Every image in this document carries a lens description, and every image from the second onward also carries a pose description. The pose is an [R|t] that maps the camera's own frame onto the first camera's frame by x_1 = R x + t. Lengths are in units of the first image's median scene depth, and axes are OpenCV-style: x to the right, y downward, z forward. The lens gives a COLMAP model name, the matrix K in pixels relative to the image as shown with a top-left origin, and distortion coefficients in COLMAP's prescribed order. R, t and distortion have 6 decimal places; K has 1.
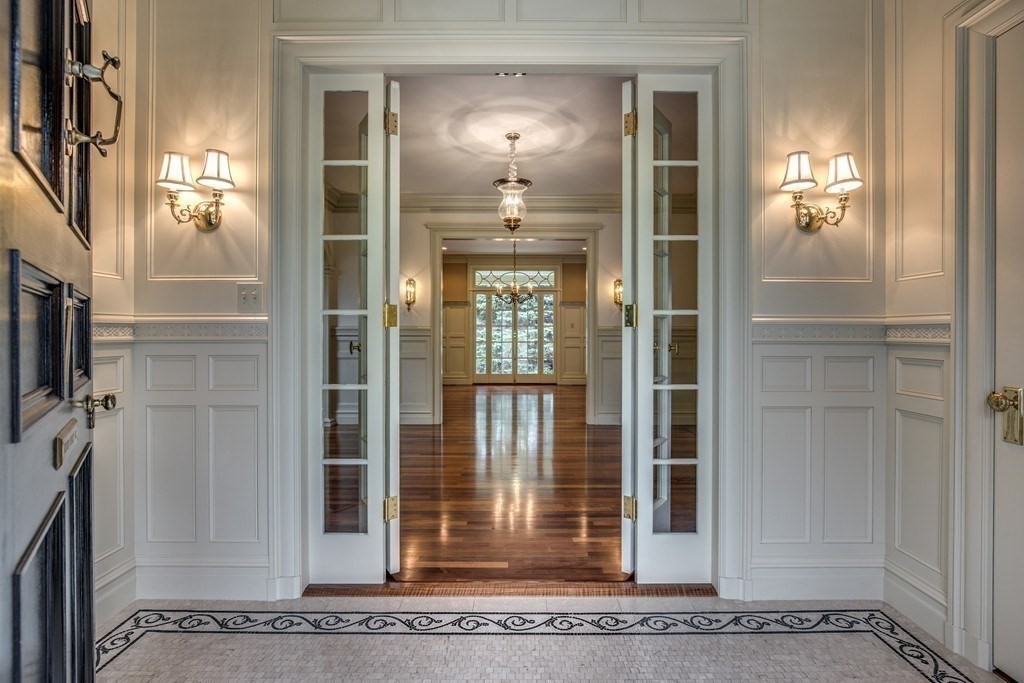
lens RADIAL K [[473.4, 0, 516.0], [0, 473.4, 337.2], [0, 0, 1]] dist [-0.001826, -0.000056]
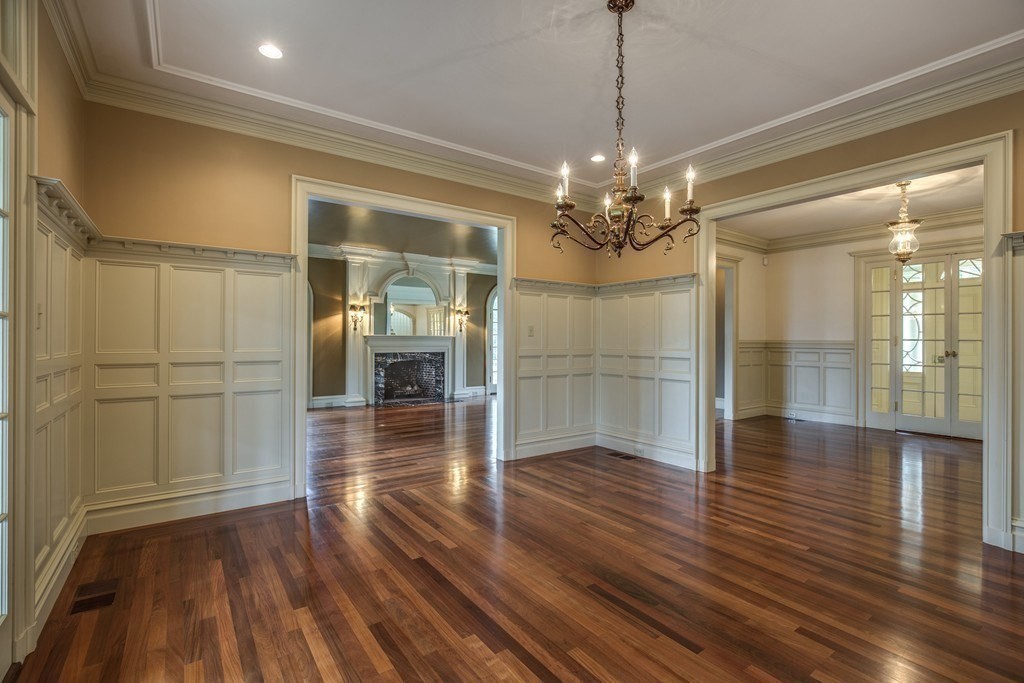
lens RADIAL K [[473.4, 0, 516.0], [0, 473.4, 337.2], [0, 0, 1]] dist [-0.001826, -0.000056]
pose [[-0.584444, -0.002339, 0.811431, -0.151283], [0.001874, 0.999989, 0.004232, -0.016692], [-0.811432, 0.003994, -0.584433, 0.954895]]
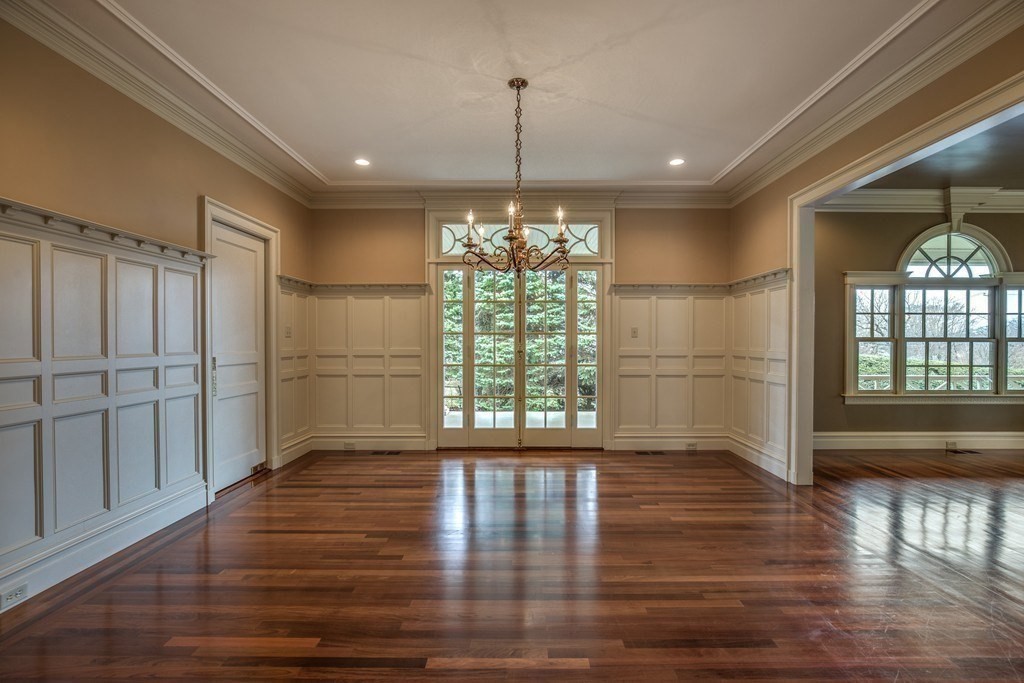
lens RADIAL K [[464.5, 0, 515.3], [0, 464.5, 341.7], [0, 0, 1]] dist [-0.019358, -0.000040]
pose [[0.999864, -0.001696, -0.016411, 0.000514], [0.001577, 0.999972, -0.007250, -0.011086], [0.016423, 0.007223, 0.999839, 0.507444]]
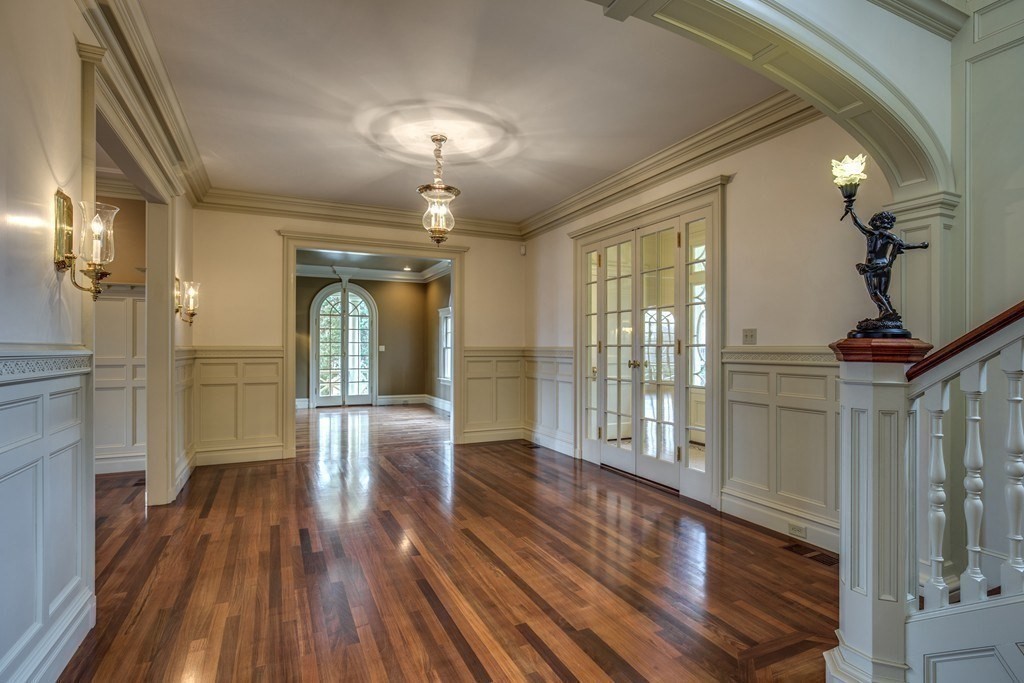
lens RADIAL K [[507.9, 0, 513.6], [0, 507.9, 346.0], [0, 0, 1]] dist [-0.000708, 0.000031]
pose [[-0.426328, -0.000668, 0.904569, -0.359542], [0.007910, 0.999959, 0.004466, -0.012086], [-0.904534, 0.009059, -0.426305, 0.490601]]
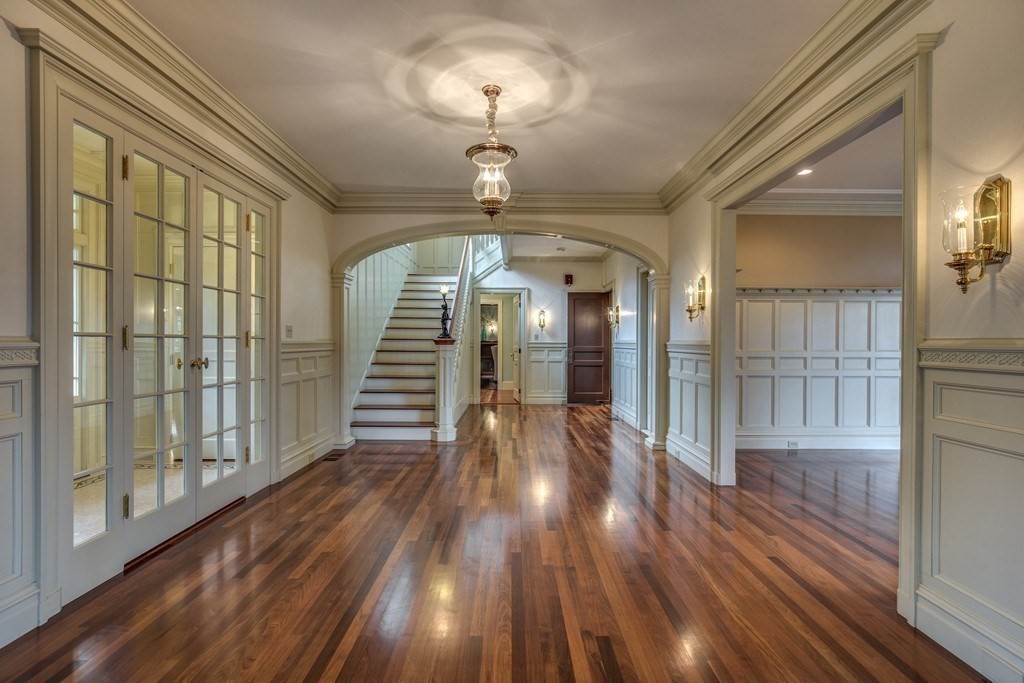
lens RADIAL K [[464.5, 0, 515.3], [0, 464.5, 341.7], [0, 0, 1]] dist [-0.019358, -0.000040]
pose [[0.001244, -0.001312, -0.999998, 0.277547], [-0.014919, 0.999888, -0.001330, -0.009067], [0.999888, 0.014921, 0.001225, 0.397314]]
